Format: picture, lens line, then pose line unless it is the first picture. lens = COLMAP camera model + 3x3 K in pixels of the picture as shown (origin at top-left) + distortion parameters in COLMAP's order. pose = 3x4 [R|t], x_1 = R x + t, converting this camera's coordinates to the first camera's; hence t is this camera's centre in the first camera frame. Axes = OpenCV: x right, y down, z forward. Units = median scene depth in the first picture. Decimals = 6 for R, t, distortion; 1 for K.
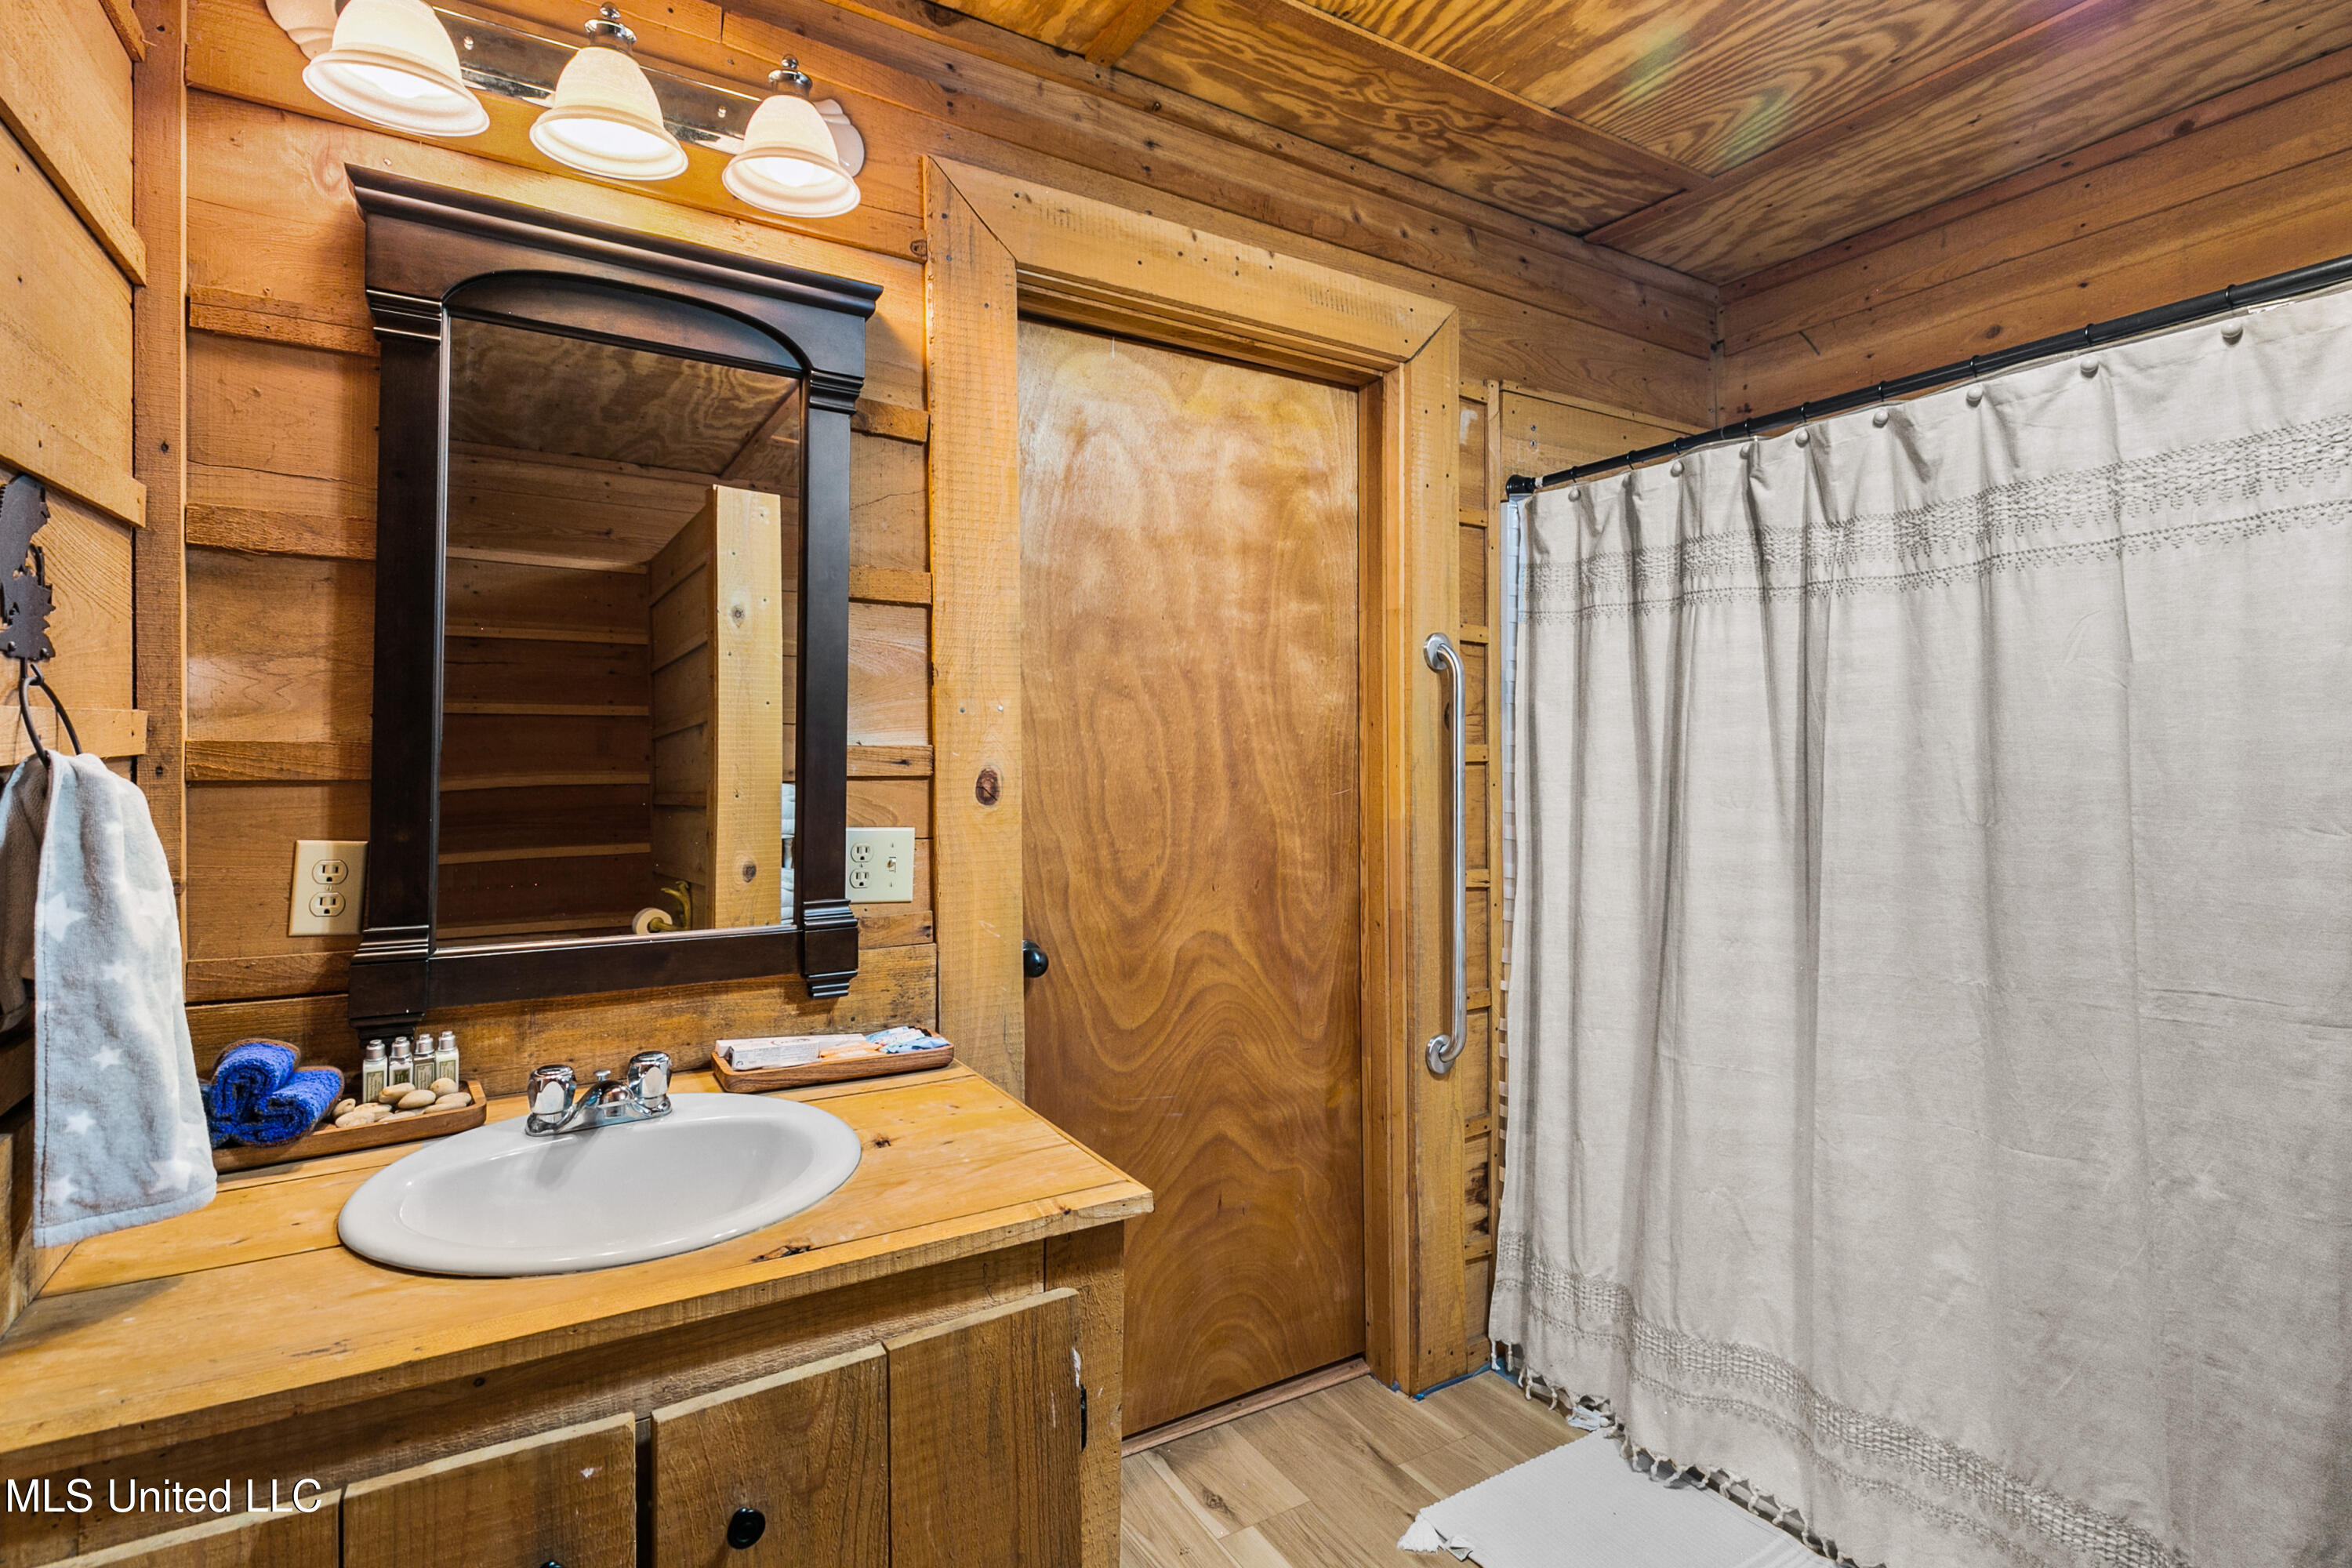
lens RADIAL K [[1111.6, 0, 1178.9], [0, 1111.6, 758.3], [0, 0, 1]] dist [0.003189, -0.000251]
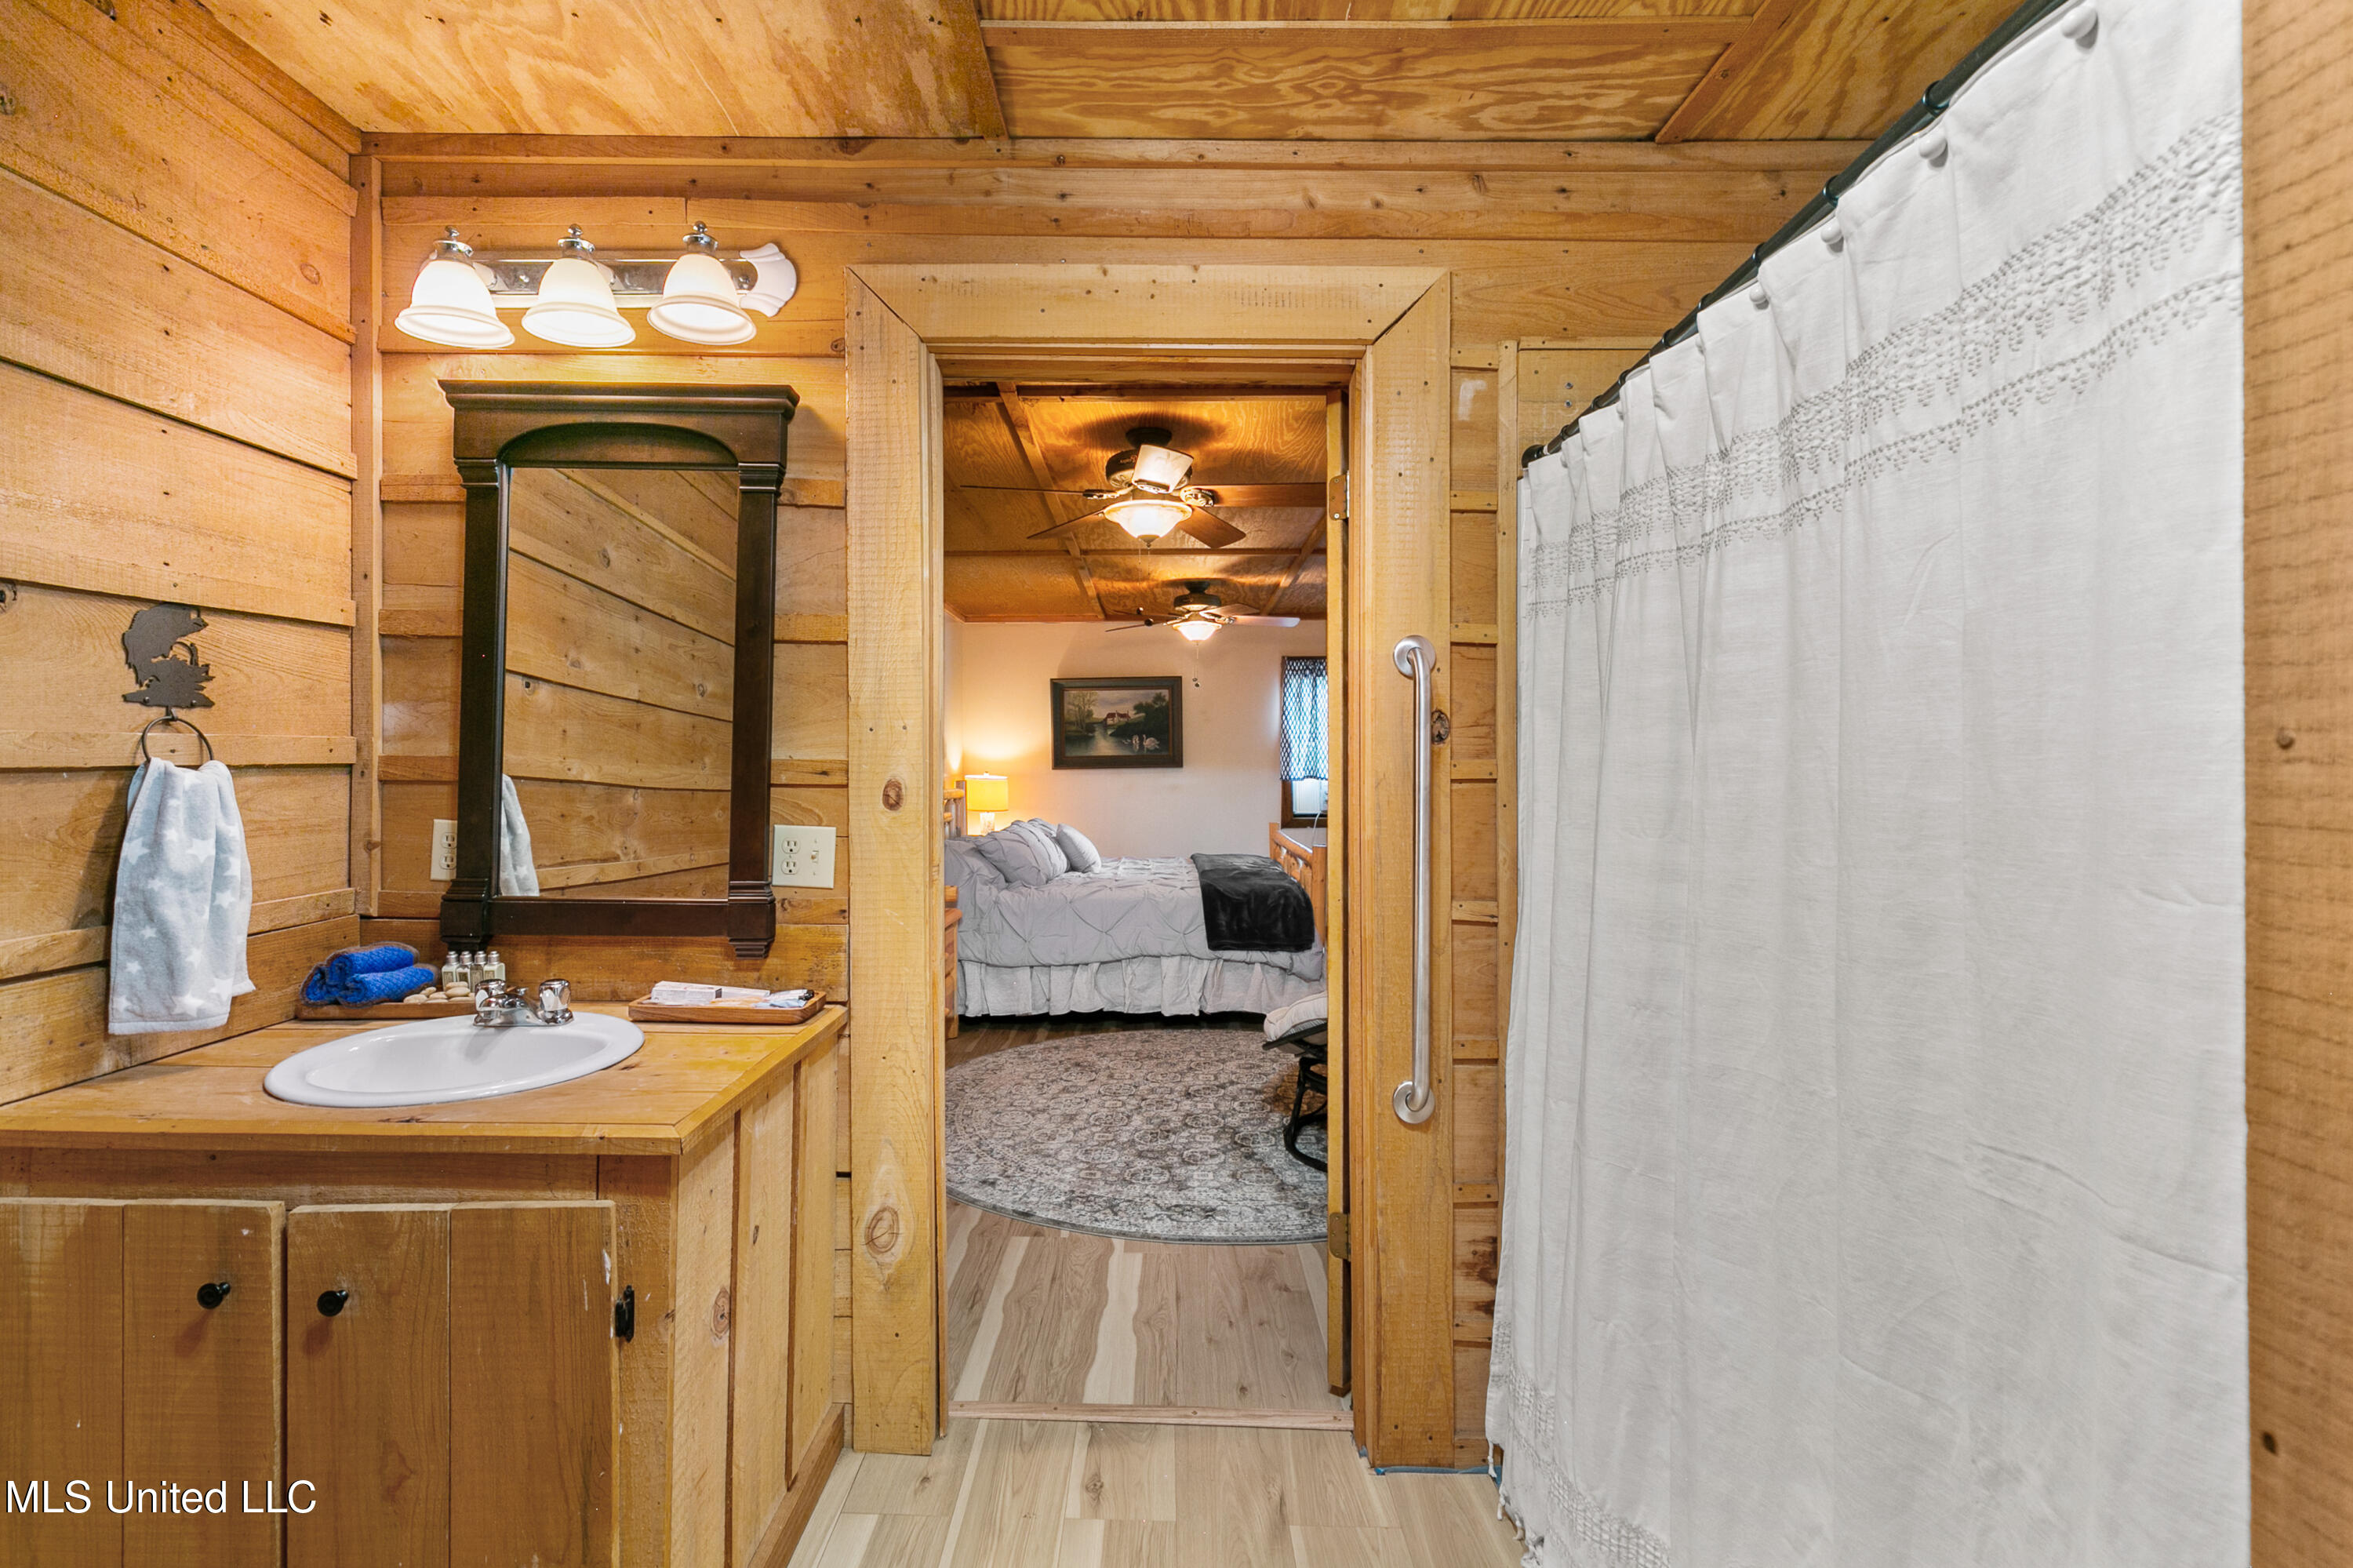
lens RADIAL K [[1036.1, 0, 1176.5], [0, 1036.1, 784.0], [0, 0, 1]] dist [0.004010, 0.000308]
pose [[0.851857, 0.007682, -0.523718, 0.752625], [-0.007769, 0.999968, 0.002031, 0.011559], [0.523717, 0.002338, 0.851889, 0.267324]]
